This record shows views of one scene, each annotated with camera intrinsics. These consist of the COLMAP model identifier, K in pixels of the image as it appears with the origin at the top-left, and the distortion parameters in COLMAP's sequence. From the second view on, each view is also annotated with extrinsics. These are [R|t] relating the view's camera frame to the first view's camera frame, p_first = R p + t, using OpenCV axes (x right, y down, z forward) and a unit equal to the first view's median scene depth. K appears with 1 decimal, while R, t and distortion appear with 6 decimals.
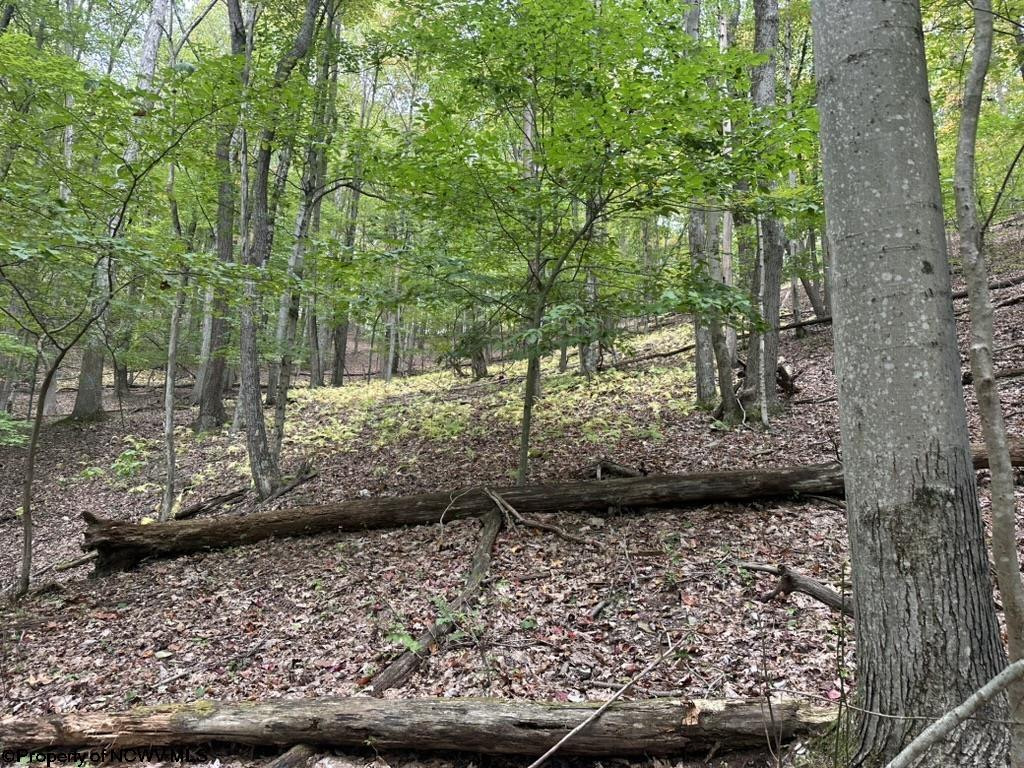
lens RADIAL K [[701.7, 0, 506.7], [0, 701.7, 384.0], [0, 0, 1]] dist [-0.003623, -0.010810]
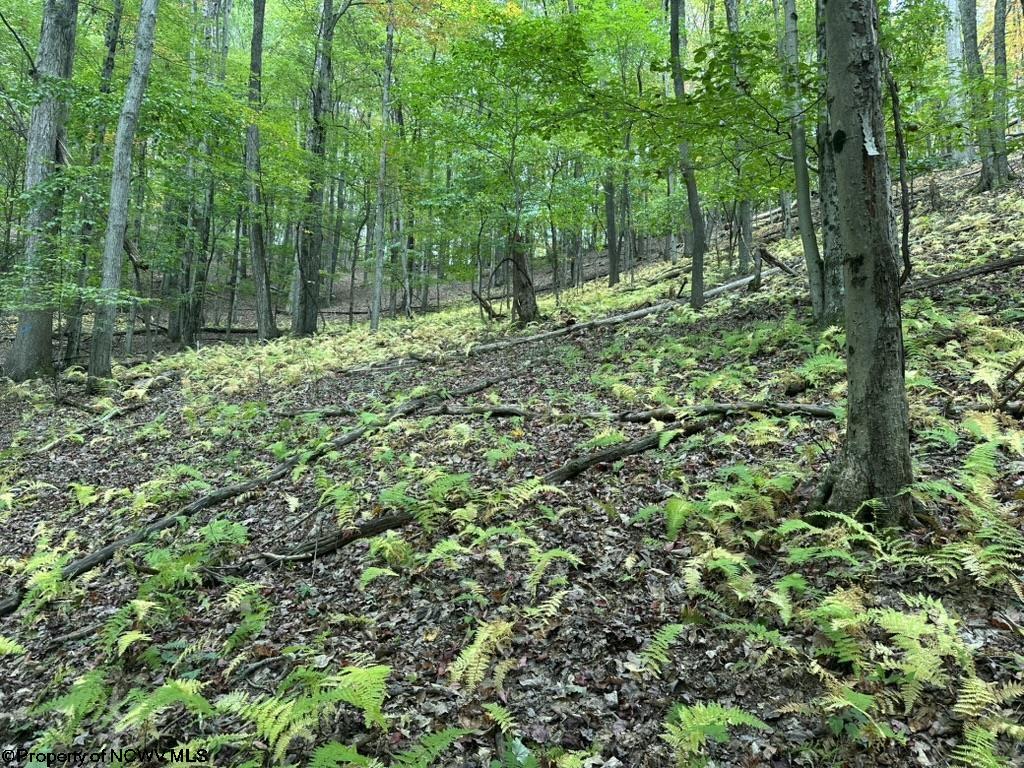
lens RADIAL K [[701.7, 0, 506.7], [0, 701.7, 384.0], [0, 0, 1]] dist [-0.003623, -0.010810]
pose [[0.998950, -0.014145, -0.043579, -0.028670], [0.018357, 0.995034, 0.097824, -0.013220], [0.041979, -0.098522, 0.994249, 0.423402]]
